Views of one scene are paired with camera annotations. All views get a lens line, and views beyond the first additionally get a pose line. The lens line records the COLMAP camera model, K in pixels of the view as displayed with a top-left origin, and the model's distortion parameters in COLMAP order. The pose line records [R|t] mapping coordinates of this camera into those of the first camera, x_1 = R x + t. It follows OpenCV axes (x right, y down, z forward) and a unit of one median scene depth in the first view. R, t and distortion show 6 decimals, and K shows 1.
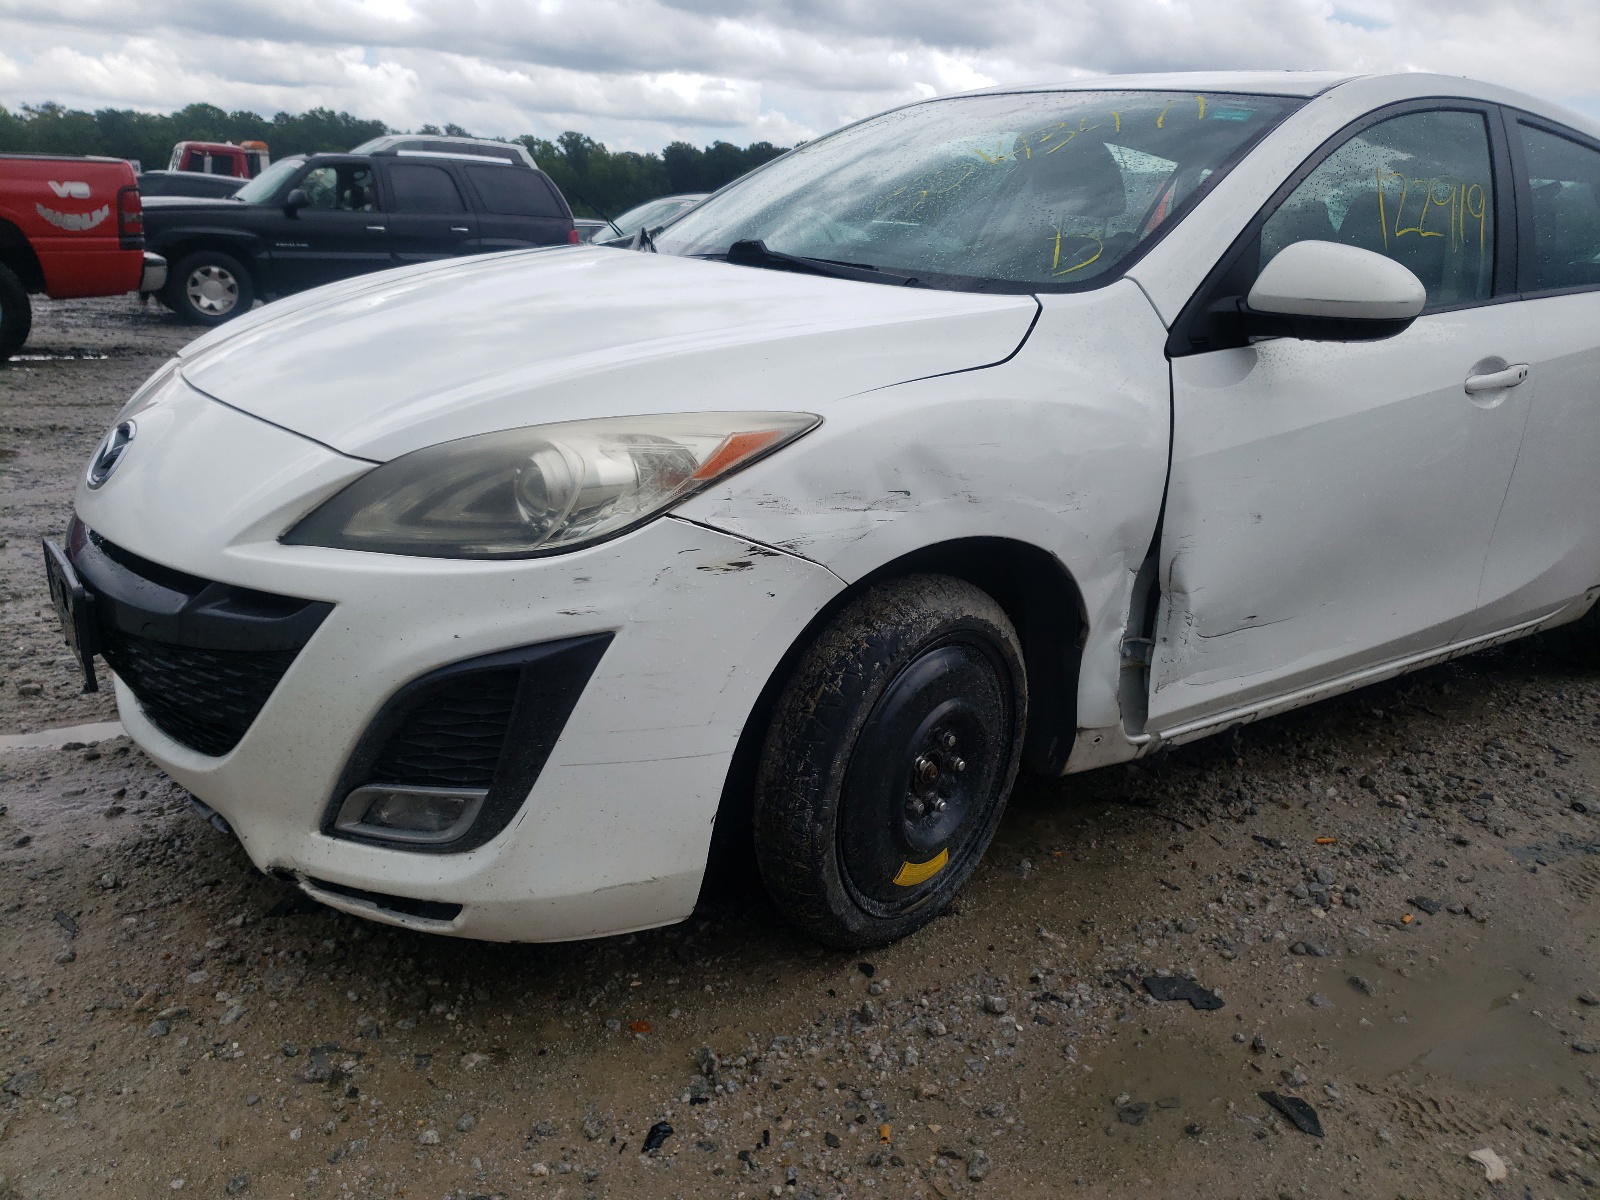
lens RADIAL K [[1246.8, 0, 797.8], [0, 1246.8, 600.1], [0, 0, 1]] dist [-0.014500, 0.032648]
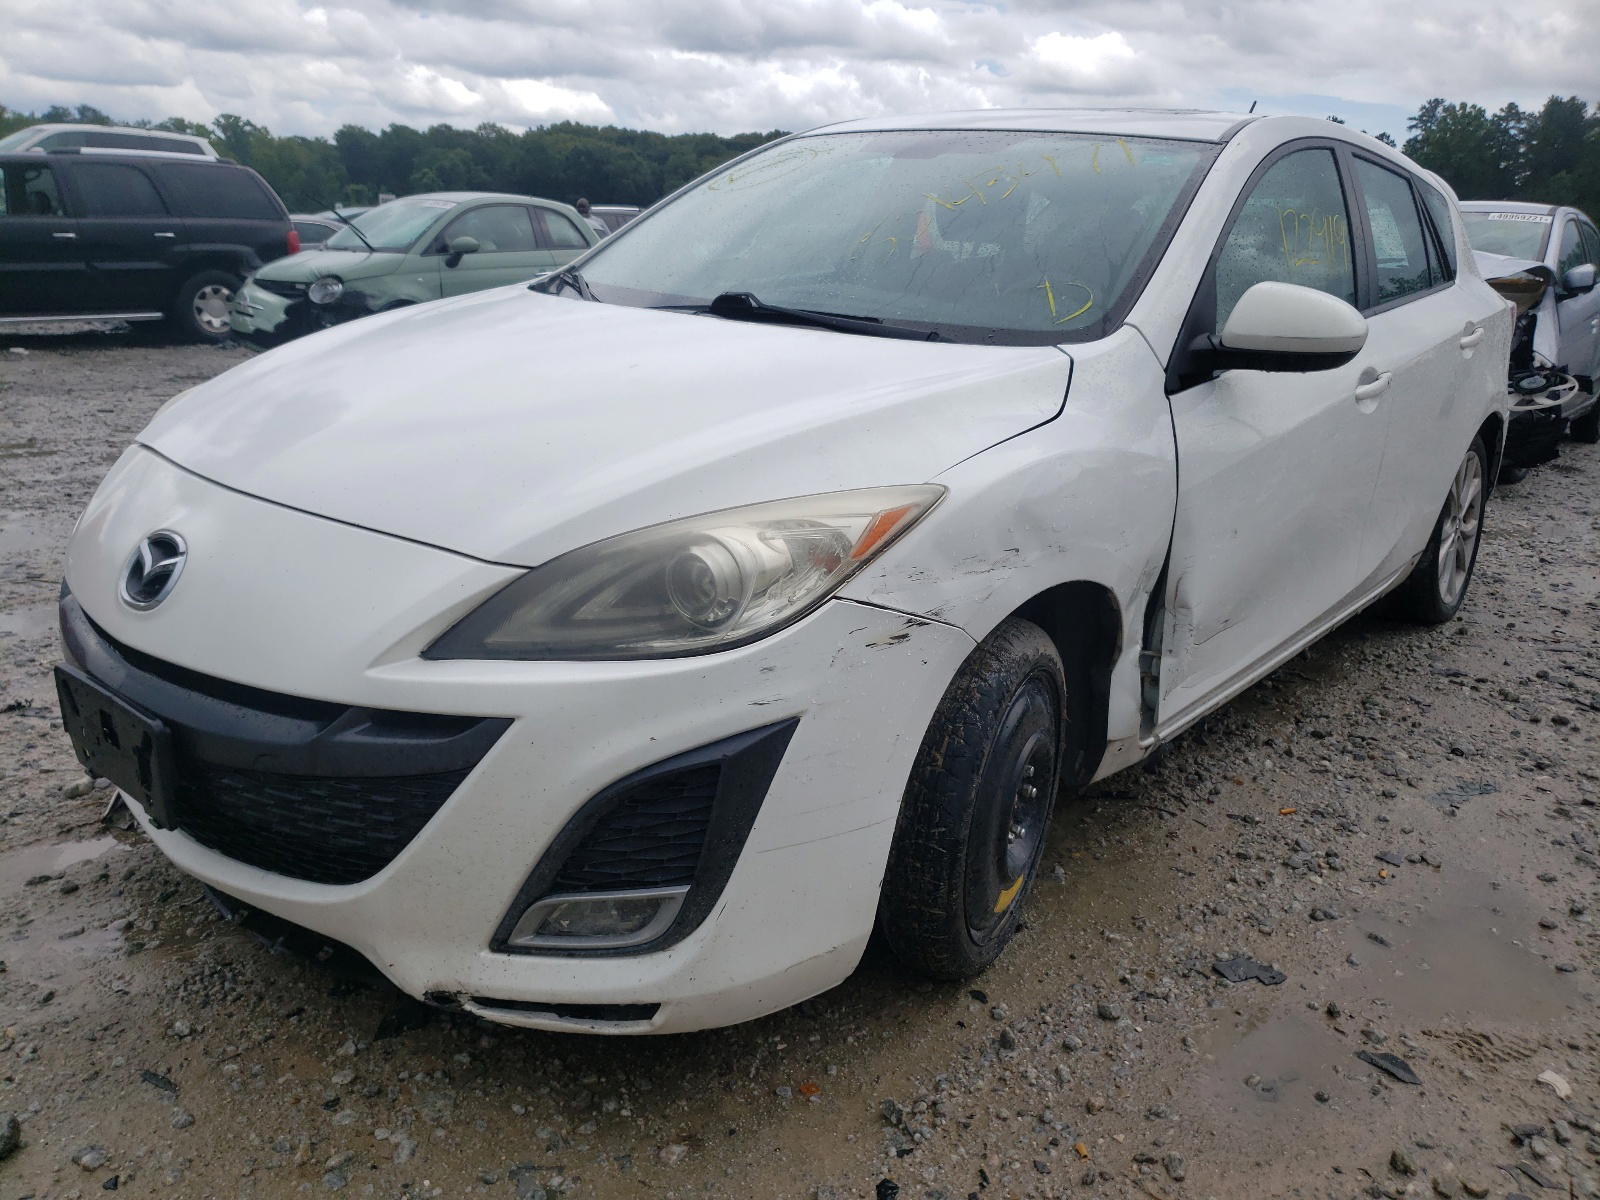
lens RADIAL K [[1246.8, 0, 790.8], [0, 1246.8, 604.8], [0, 0, 1]] dist [-0.014500, 0.032648]
pose [[0.972850, -0.089979, 0.213227, -0.313887], [0.086120, 0.995910, 0.027339, -0.081541], [-0.214815, -0.008234, 0.976620, 0.004405]]
